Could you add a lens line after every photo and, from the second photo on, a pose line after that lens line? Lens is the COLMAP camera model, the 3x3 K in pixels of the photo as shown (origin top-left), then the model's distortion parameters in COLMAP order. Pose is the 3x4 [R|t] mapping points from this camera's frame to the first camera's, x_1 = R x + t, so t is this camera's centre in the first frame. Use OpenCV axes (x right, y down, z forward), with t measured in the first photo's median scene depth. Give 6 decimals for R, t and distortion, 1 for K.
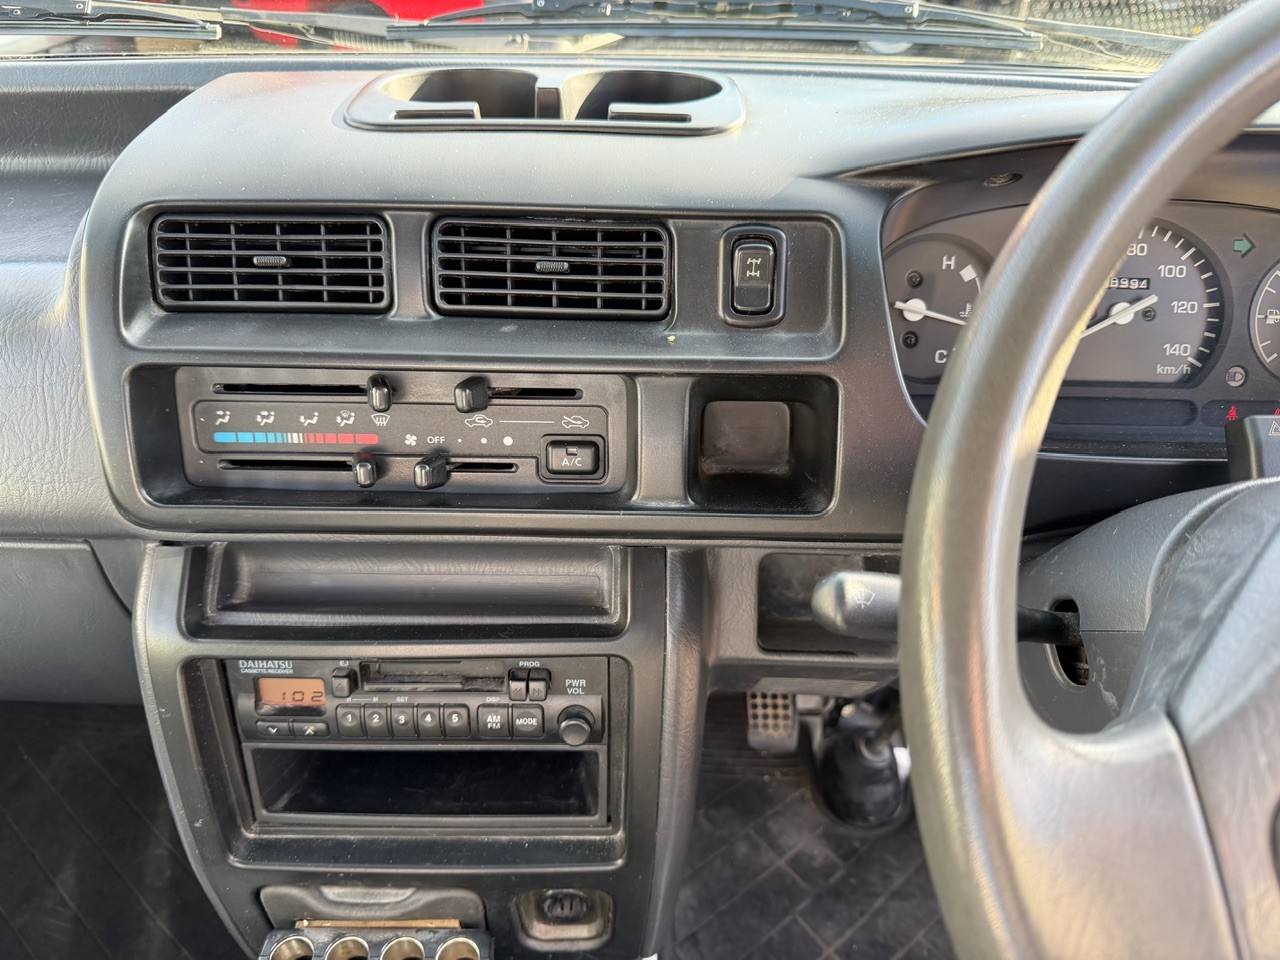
lens RADIAL K [[892.1, 0, 627.8], [0, 892.1, 491.9], [0, 0, 1]] dist [0.009920, -0.023334]
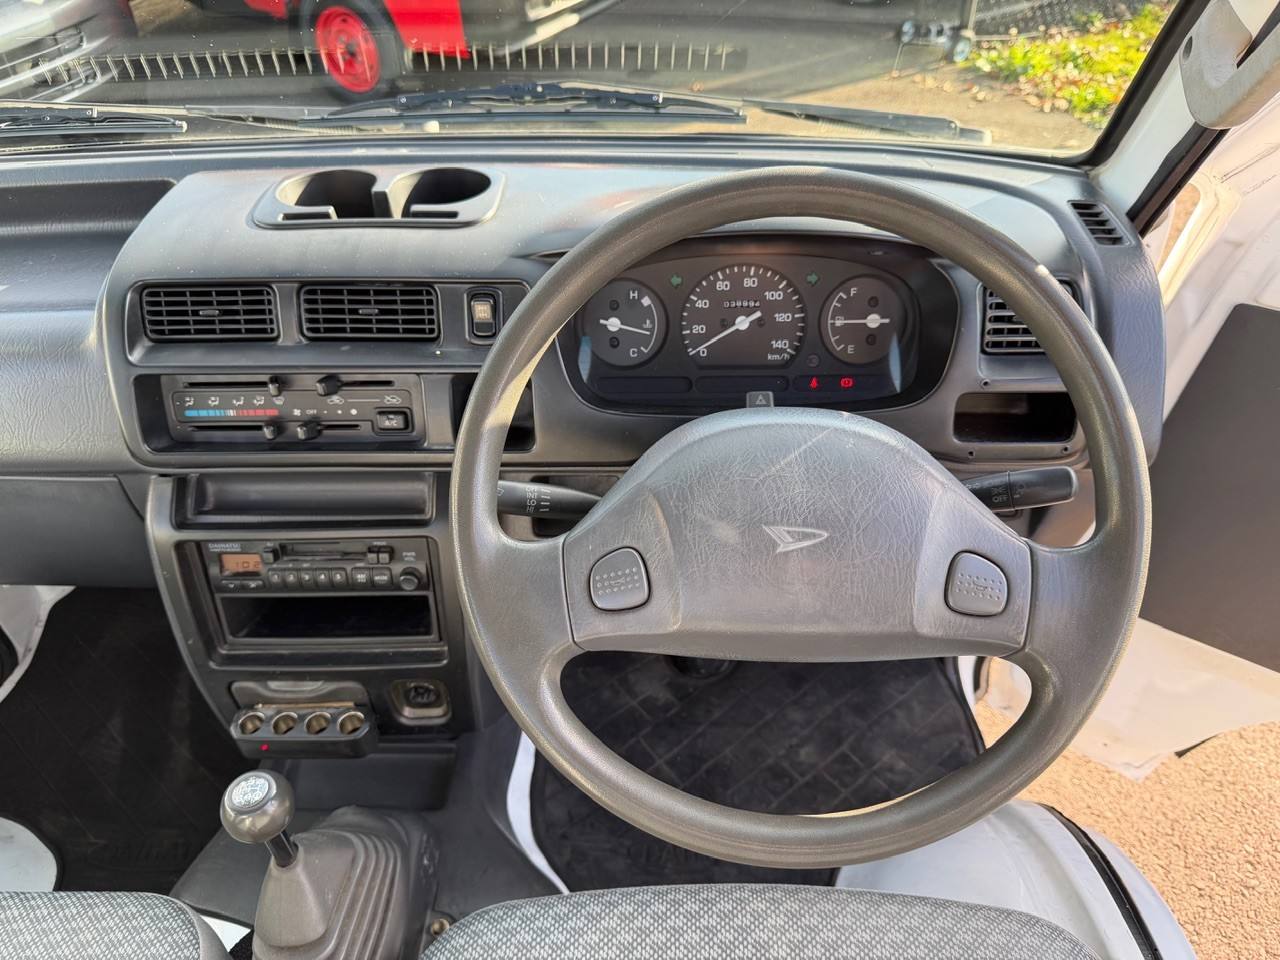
lens RADIAL K [[909.1, 0, 641.6], [0, 909.1, 480.4], [0, 0, 1]] dist [0.004368, -0.008399]
pose [[0.999597, -0.017397, -0.022419, 0.402926], [0.018844, 0.997638, 0.066059, -0.027366], [0.021217, -0.066455, 0.997564, -0.656109]]
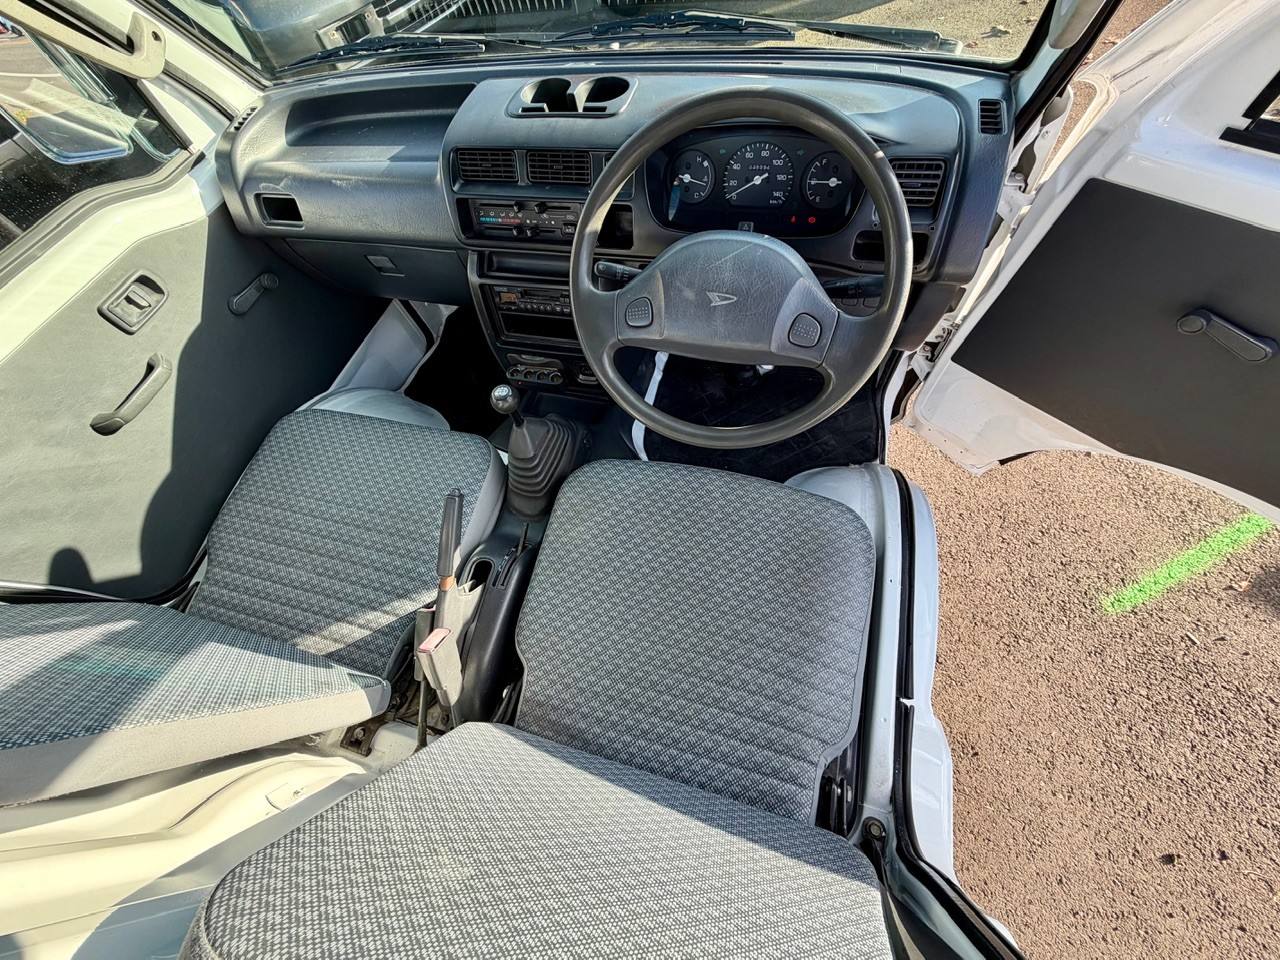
lens RADIAL K [[509.2, 0, 634.3], [0, 509.2, 472.4], [0, 0, 1]] dist [0.011174, -0.013757]
pose [[0.952173, 0.159561, -0.260588, 0.753473], [-0.038568, 0.908766, 0.415521, -0.010906], [0.303114, -0.385597, 0.871457, -0.915487]]
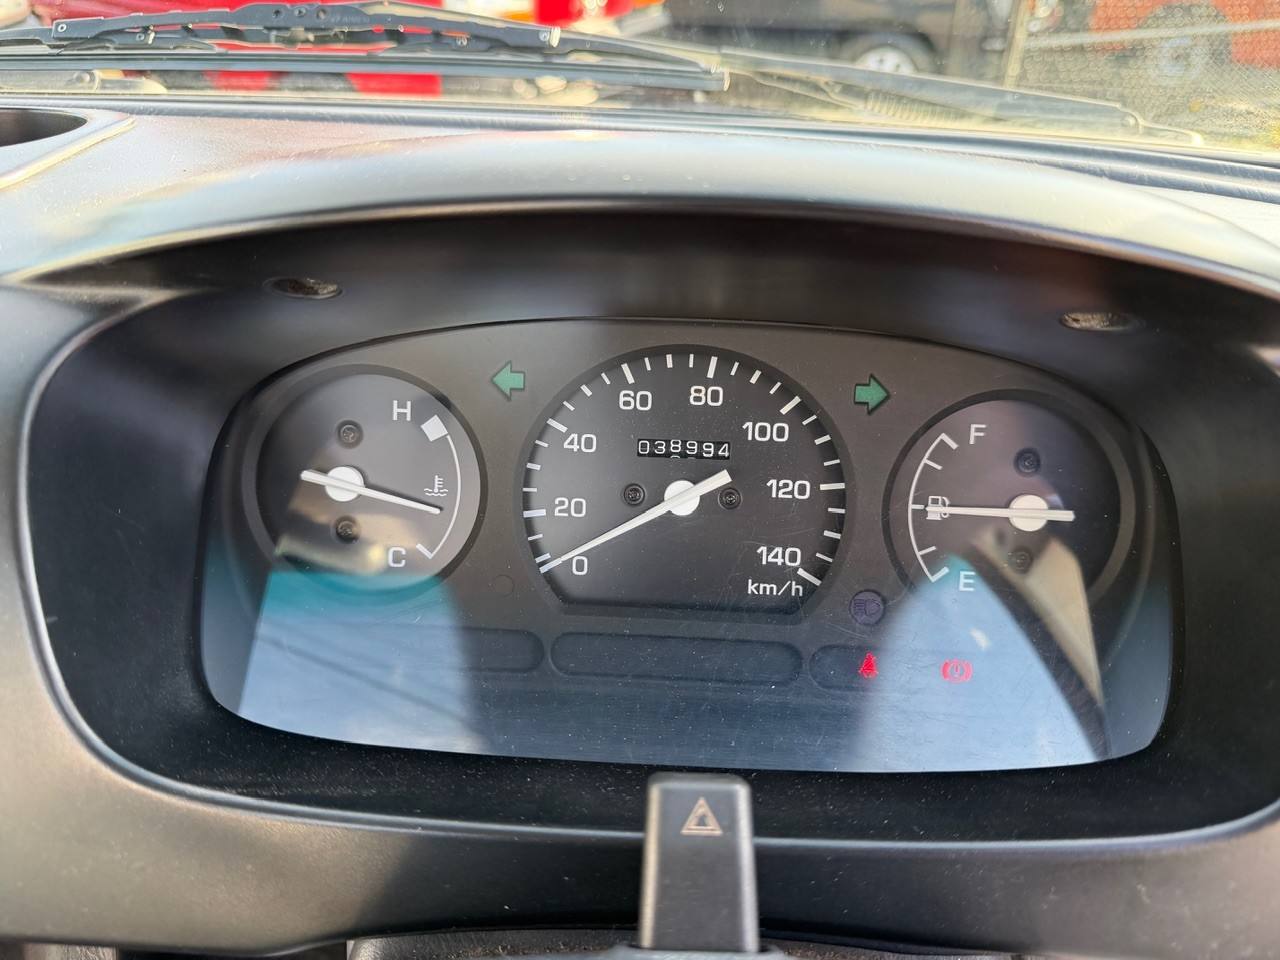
lens RADIAL K [[892.1, 0, 627.8], [0, 892.1, 491.9], [0, 0, 1]] dist [0.009920, -0.023334]
pose [[0.998958, 0.026422, -0.037208, 0.537695], [-0.028553, 0.997910, -0.057971, -0.166725], [0.035599, 0.058973, 0.997625, 0.382421]]
